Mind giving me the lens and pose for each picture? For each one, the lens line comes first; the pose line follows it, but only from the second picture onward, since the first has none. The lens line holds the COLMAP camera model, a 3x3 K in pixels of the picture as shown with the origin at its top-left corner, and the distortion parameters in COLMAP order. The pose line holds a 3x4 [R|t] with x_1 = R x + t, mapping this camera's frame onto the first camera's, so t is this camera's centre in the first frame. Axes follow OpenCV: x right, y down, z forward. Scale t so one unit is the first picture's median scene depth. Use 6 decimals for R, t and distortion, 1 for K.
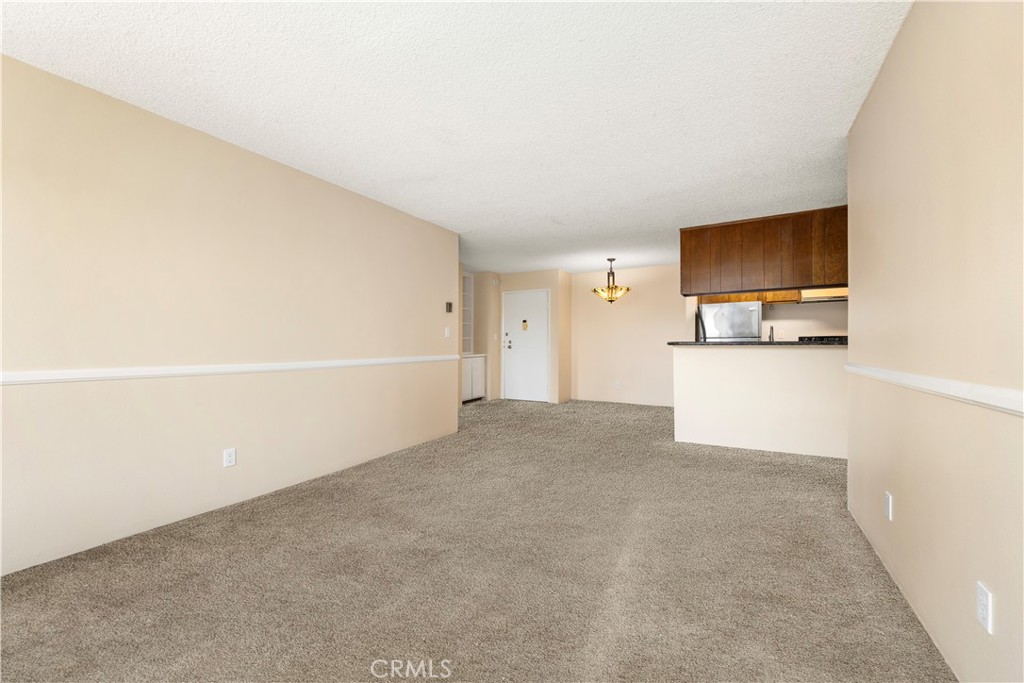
lens RADIAL K [[400.1, 0, 514.5], [0, 400.1, 344.8], [0, 0, 1]] dist [0.002987, -0.000147]
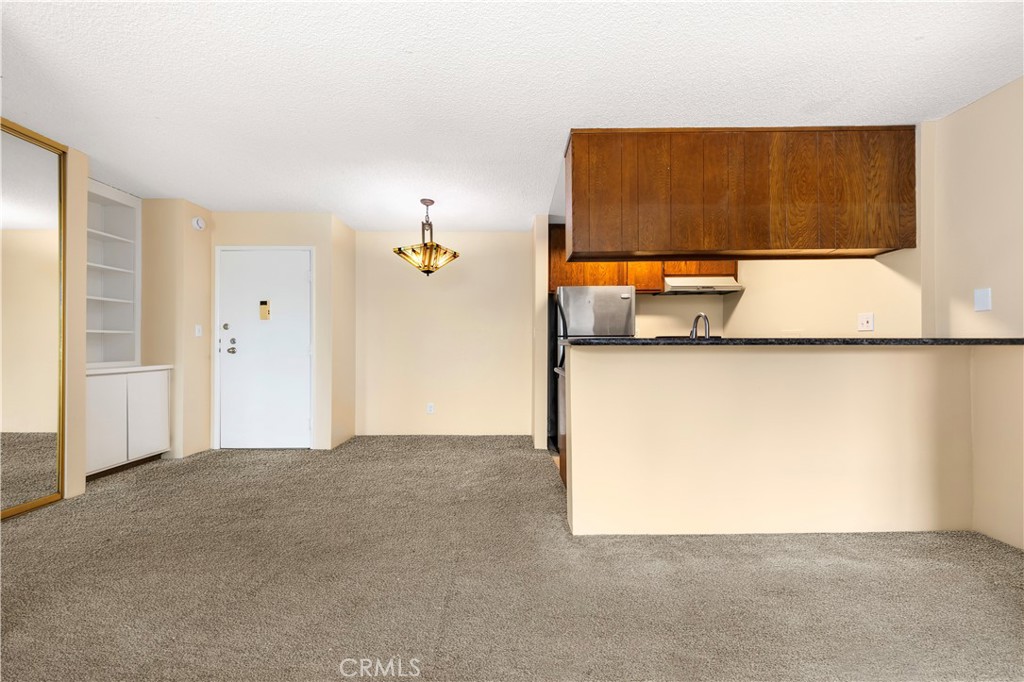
lens RADIAL K [[400.1, 0, 517.4], [0, 400.1, 346.8], [0, 0, 1]] dist [0.002987, -0.000147]
pose [[0.866288, -0.000062, 0.499545, 0.055395], [0.000884, 0.999999, -0.001409, 0.002007], [-0.499544, 0.001662, 0.866287, 0.381405]]
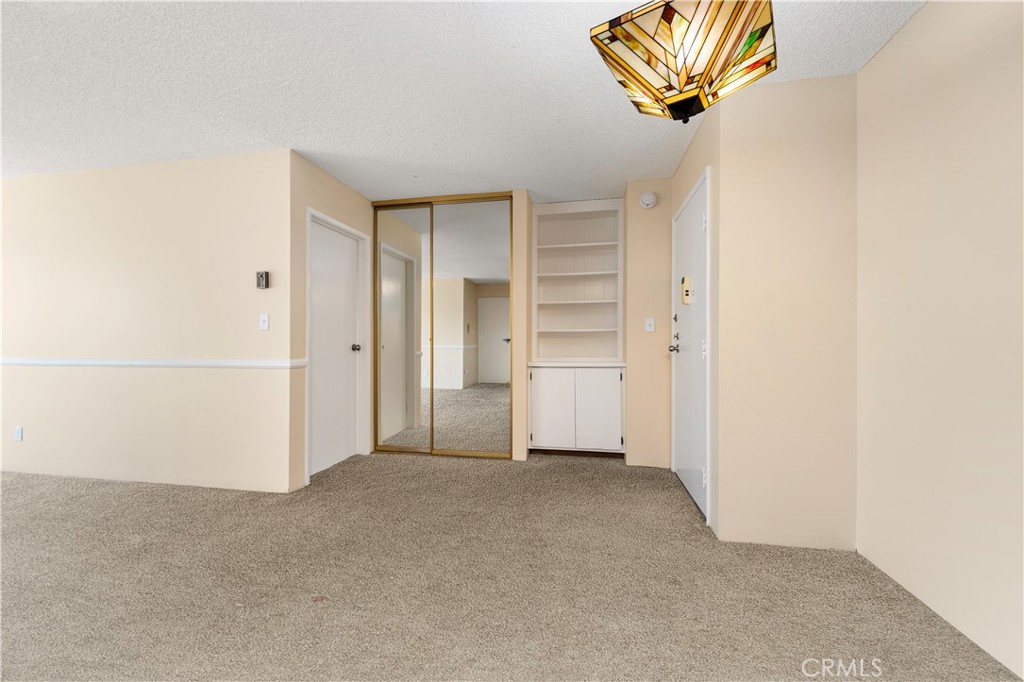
lens RADIAL K [[400.1, 0, 507.2], [0, 400.1, 343.9], [0, 0, 1]] dist [0.002987, -0.000147]
pose [[0.327491, -0.000363, -0.944854, 0.355503], [-0.002009, 0.999997, -0.001081, 0.001779], [0.944852, 0.002253, 0.327489, 0.772824]]
